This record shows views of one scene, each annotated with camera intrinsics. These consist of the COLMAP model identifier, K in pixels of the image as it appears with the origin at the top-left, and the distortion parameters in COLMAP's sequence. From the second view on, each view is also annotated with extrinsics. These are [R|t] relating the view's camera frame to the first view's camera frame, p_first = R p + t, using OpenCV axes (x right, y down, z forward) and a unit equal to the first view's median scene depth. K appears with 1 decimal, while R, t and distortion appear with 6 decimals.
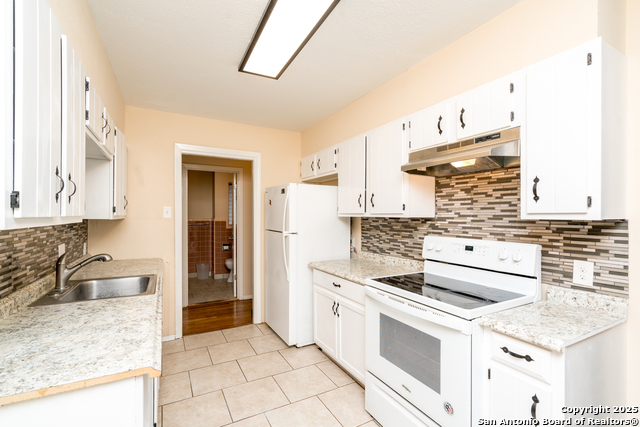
lens RADIAL K [[287.7, 0, 319.9], [0, 287.7, 217.5], [0, 0, 1]] dist [-0.005348, 0.000238]
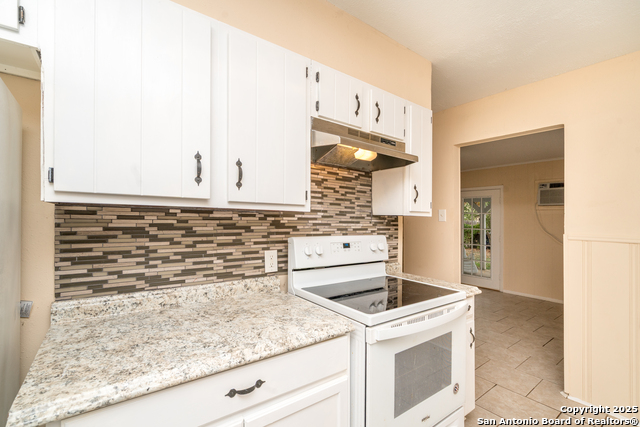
lens RADIAL K [[287.7, 0, 323.1], [0, 287.7, 214.5], [0, 0, 1]] dist [-0.005348, 0.000238]
pose [[-0.140249, 0.004269, 0.990107, -0.355448], [-0.015690, 0.999856, -0.006534, 0.010259], [-0.989992, -0.016451, -0.140161, 1.043882]]
